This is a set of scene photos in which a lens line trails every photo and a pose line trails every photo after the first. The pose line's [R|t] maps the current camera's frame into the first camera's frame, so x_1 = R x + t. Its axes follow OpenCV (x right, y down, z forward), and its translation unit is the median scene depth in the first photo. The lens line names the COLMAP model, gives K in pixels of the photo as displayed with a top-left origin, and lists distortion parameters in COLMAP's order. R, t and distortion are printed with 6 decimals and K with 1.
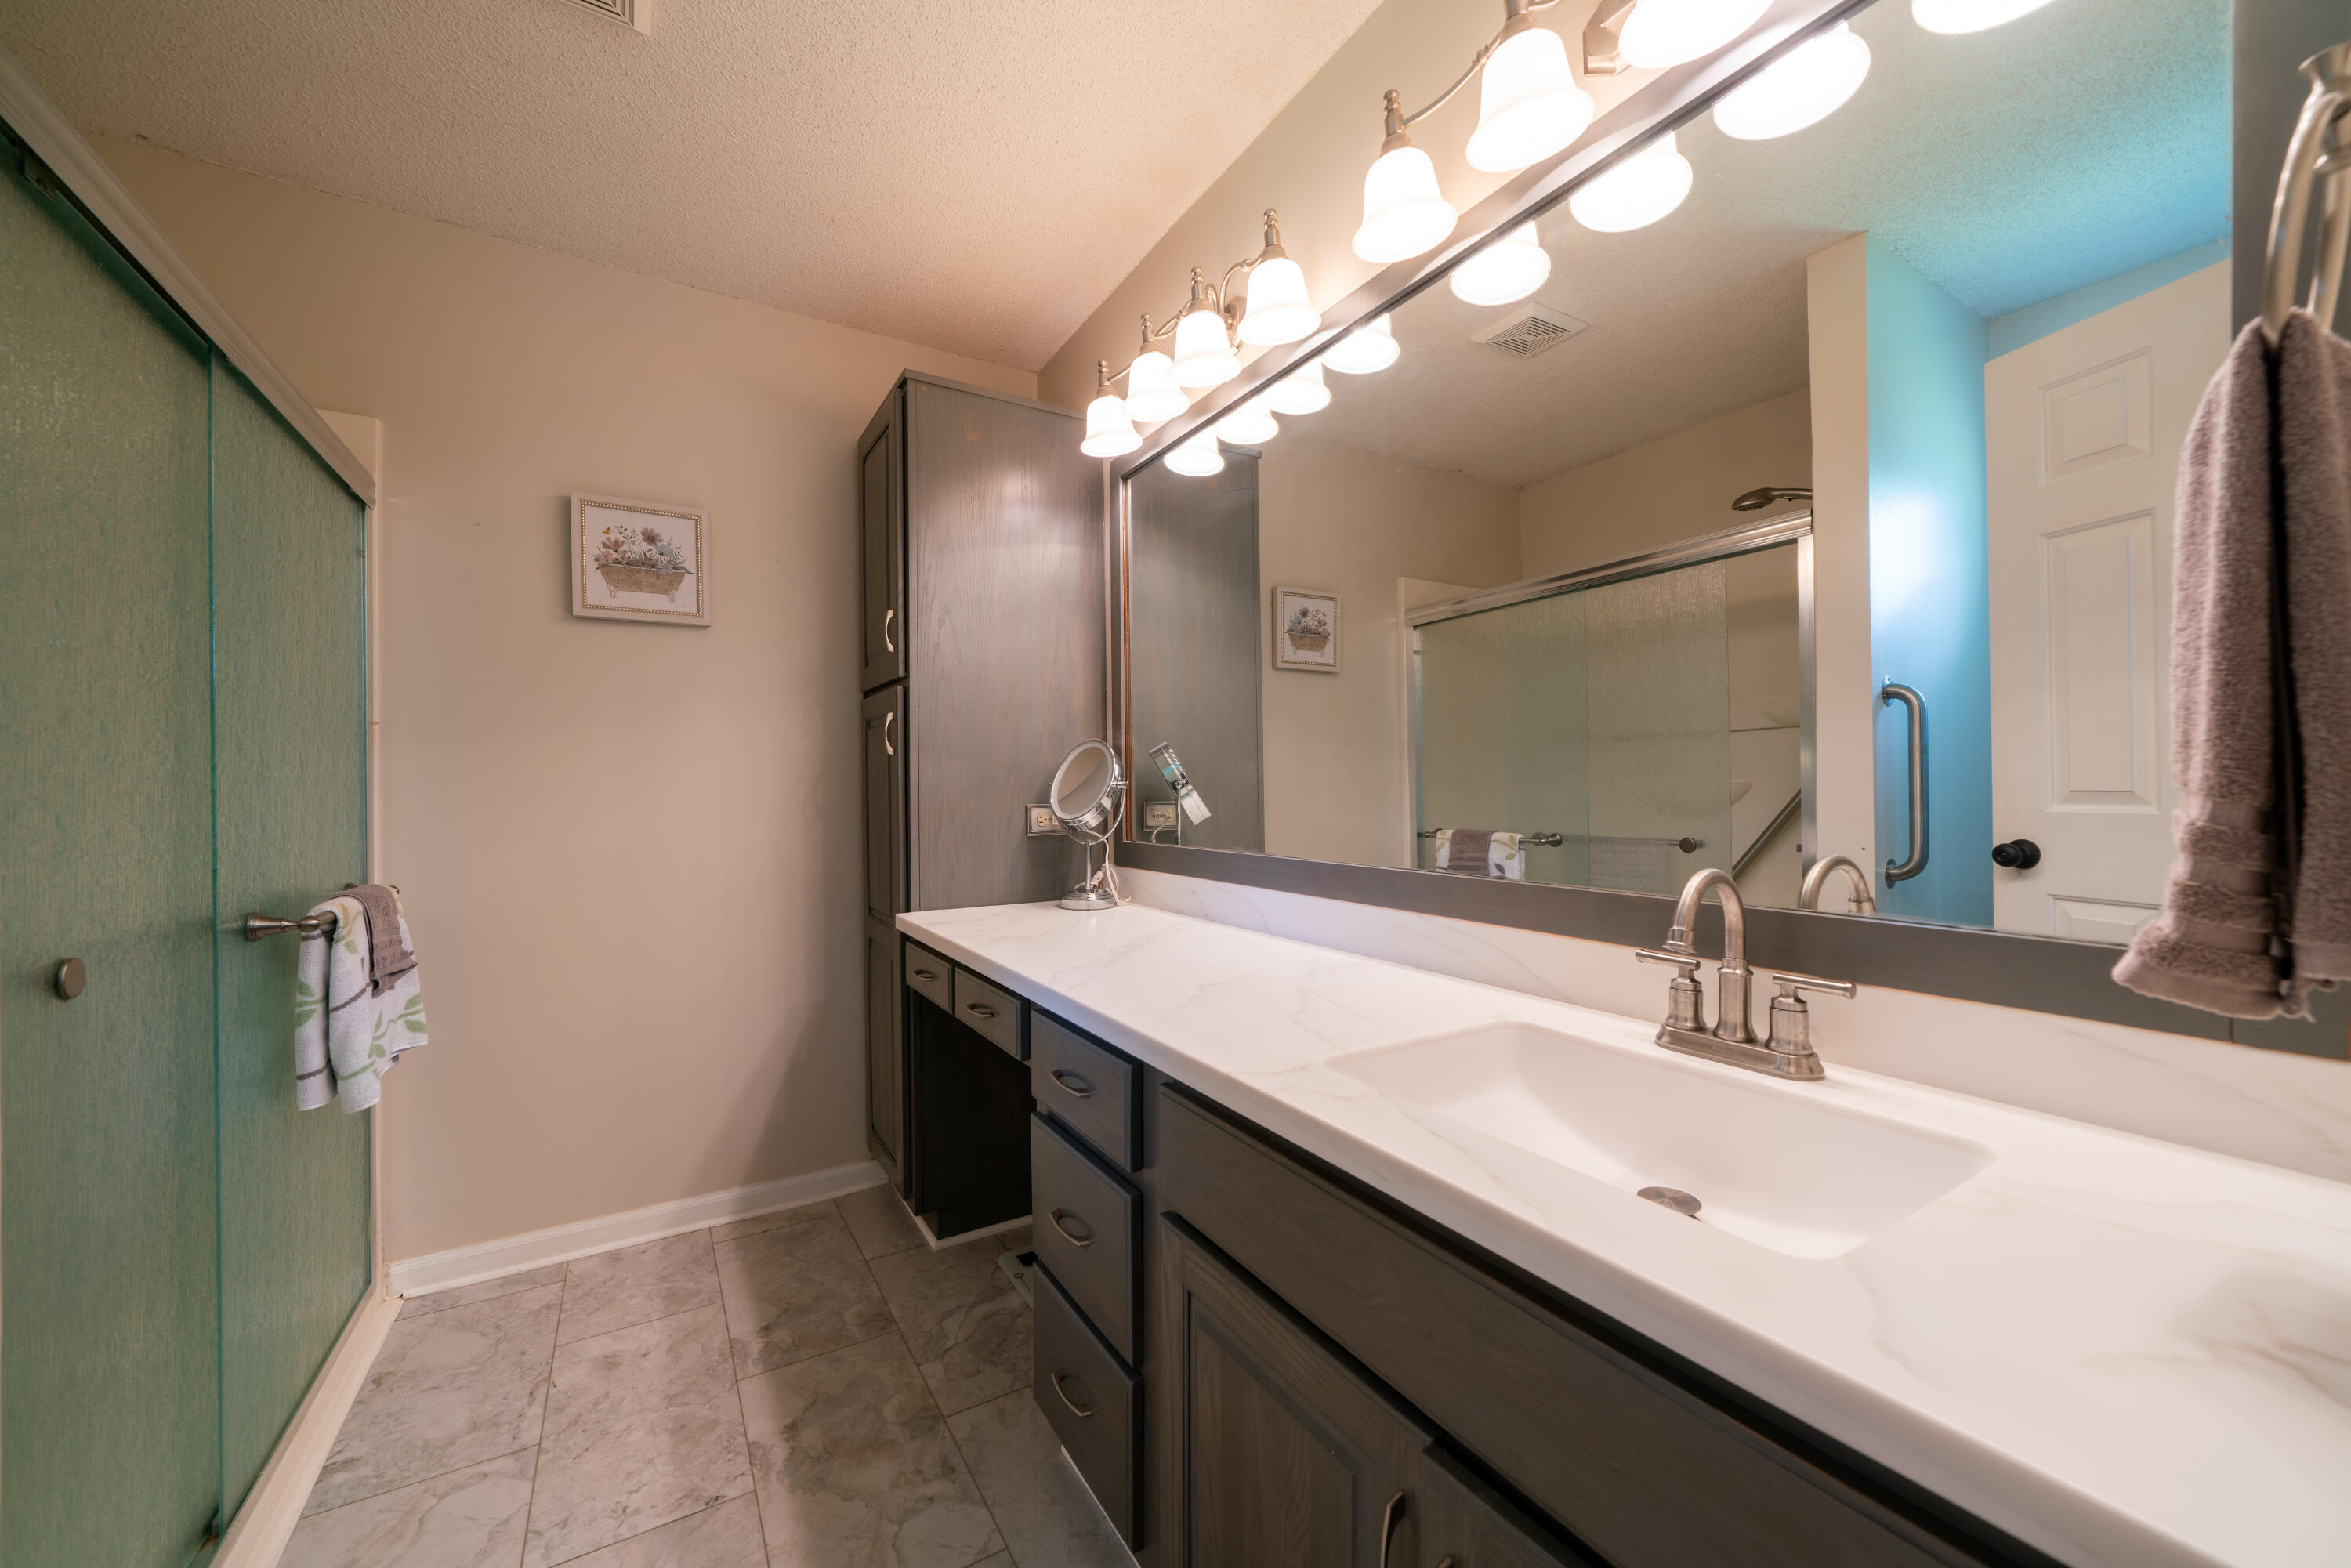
lens RADIAL K [[839.5, 0, 1158.9], [0, 839.5, 790.1], [0, 0, 1]] dist [-0.005656, -0.000244]
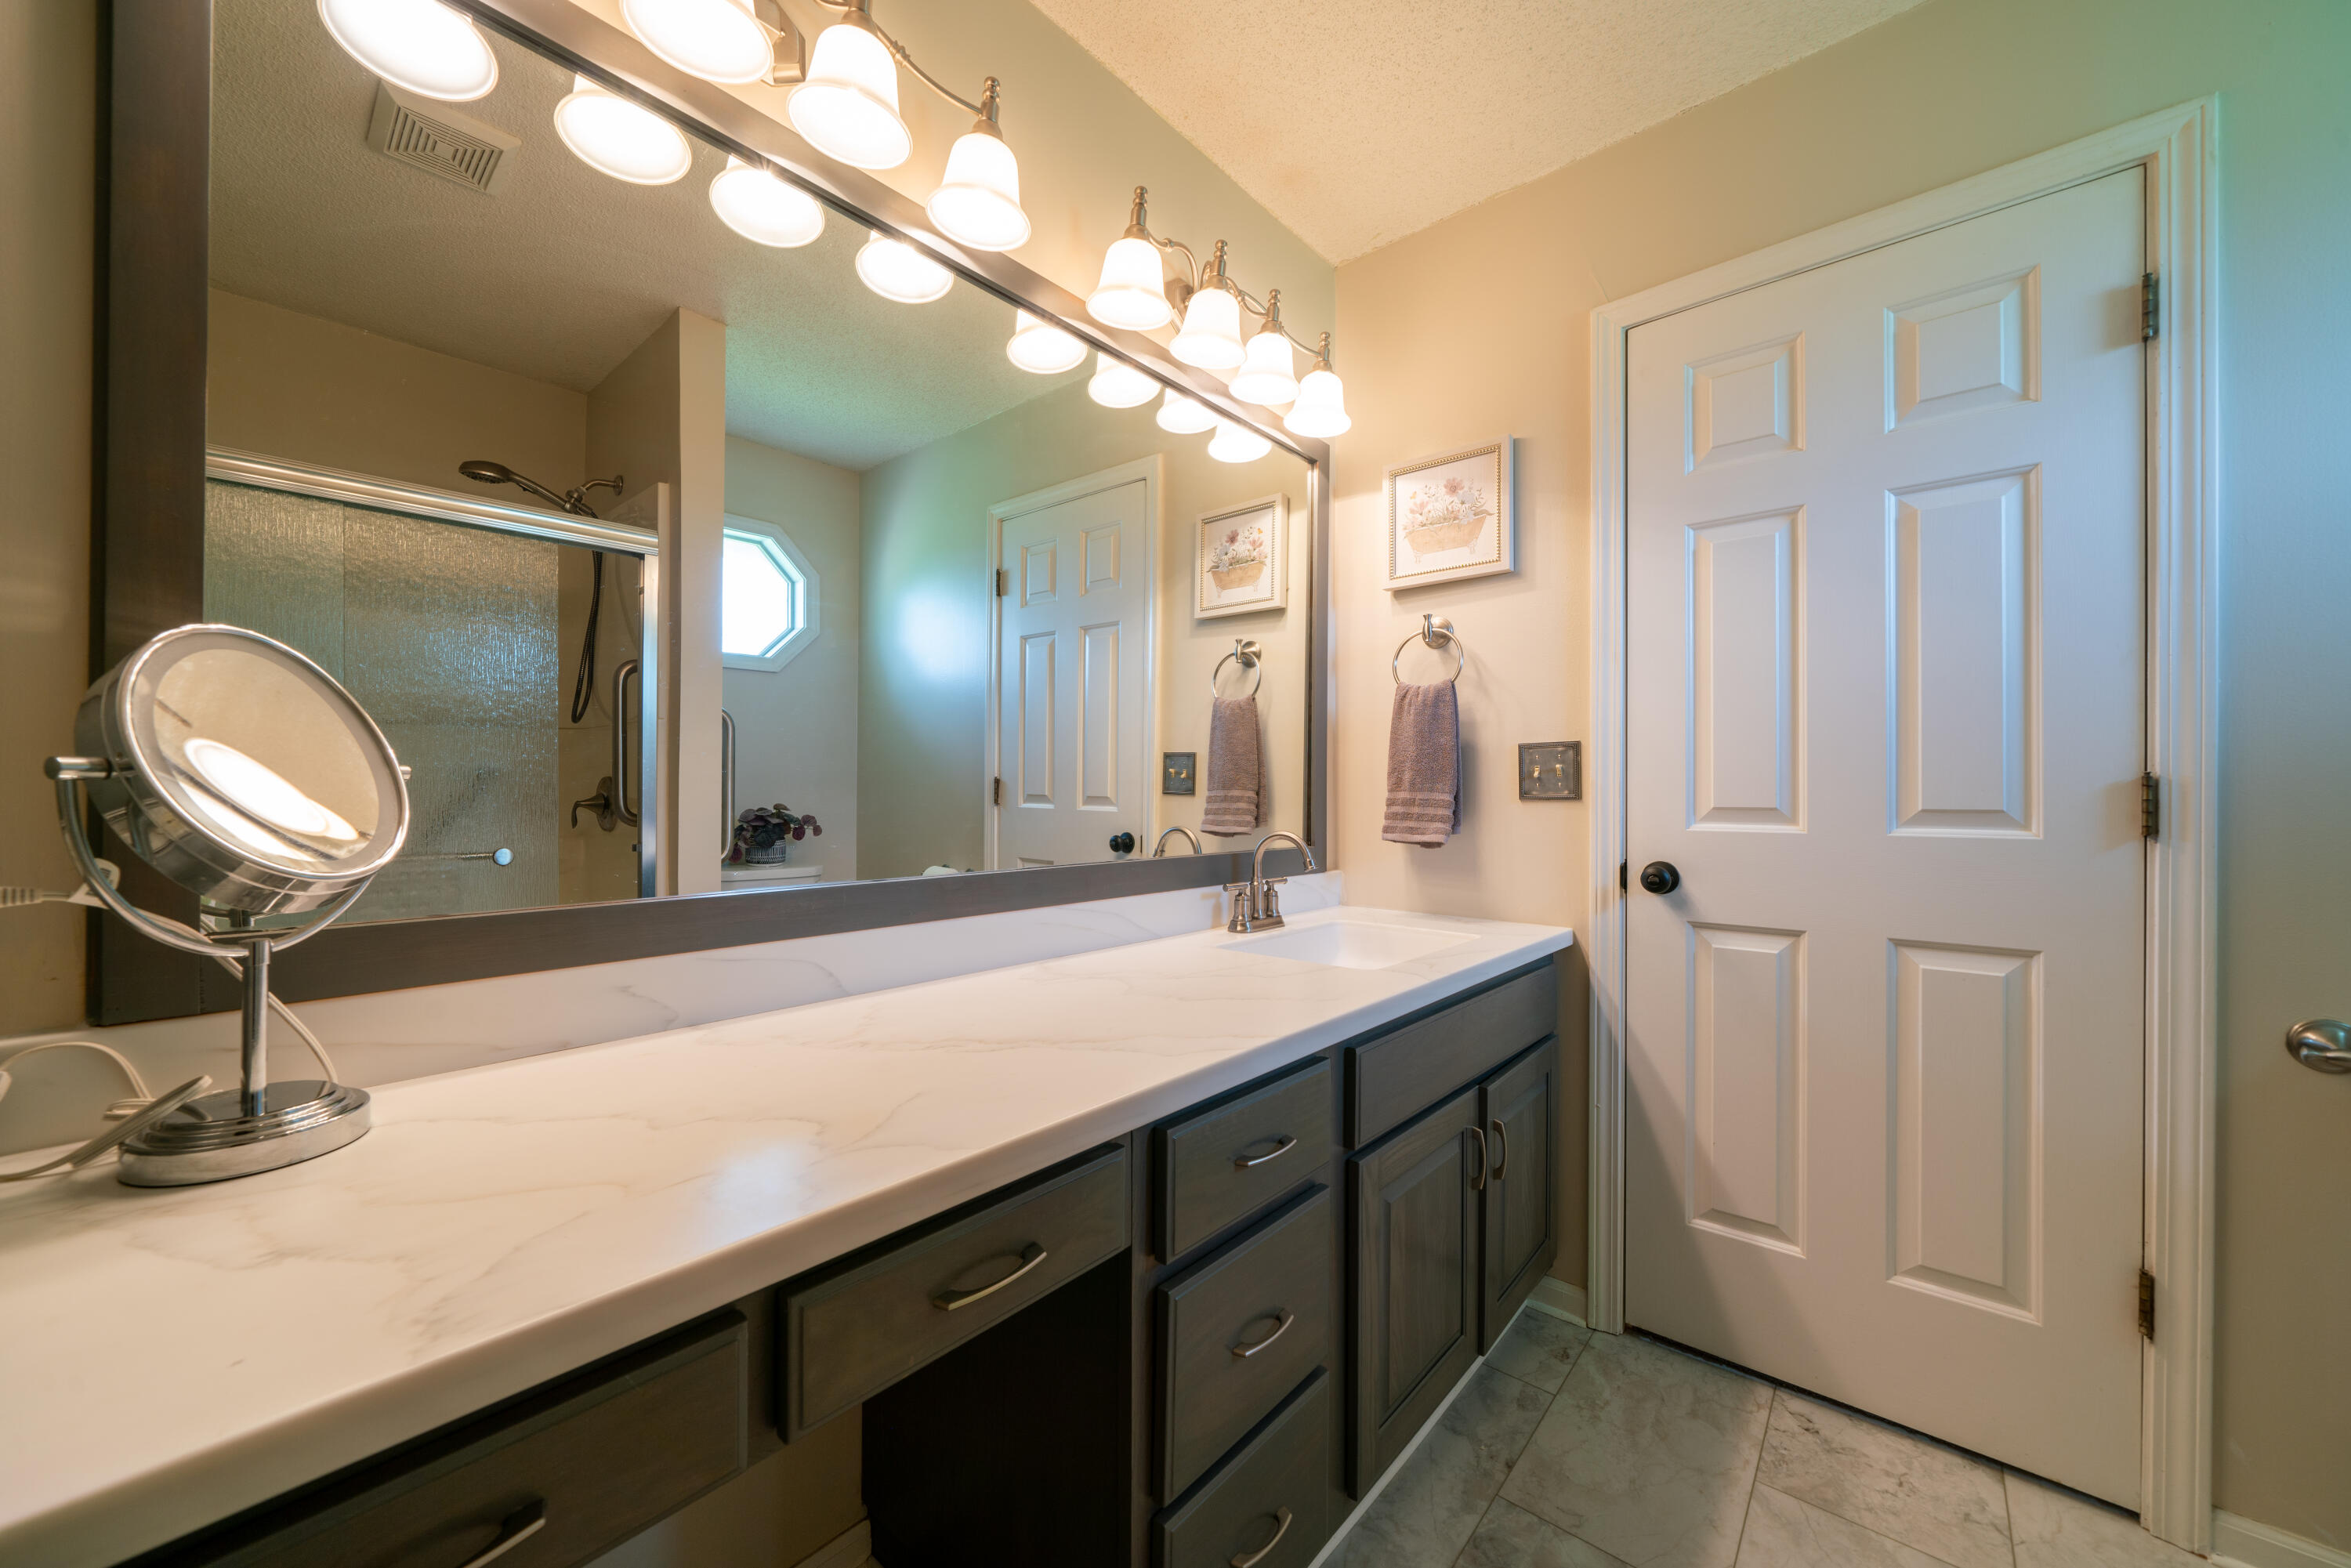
lens RADIAL K [[839.5, 0, 1158.9], [0, 839.5, 790.1], [0, 0, 1]] dist [-0.005656, -0.000244]
pose [[-0.300486, 0.015198, 0.953665, -0.923882], [-0.002297, 0.999859, -0.016658, 0.023747], [-0.953783, -0.007196, -0.300409, 1.487986]]
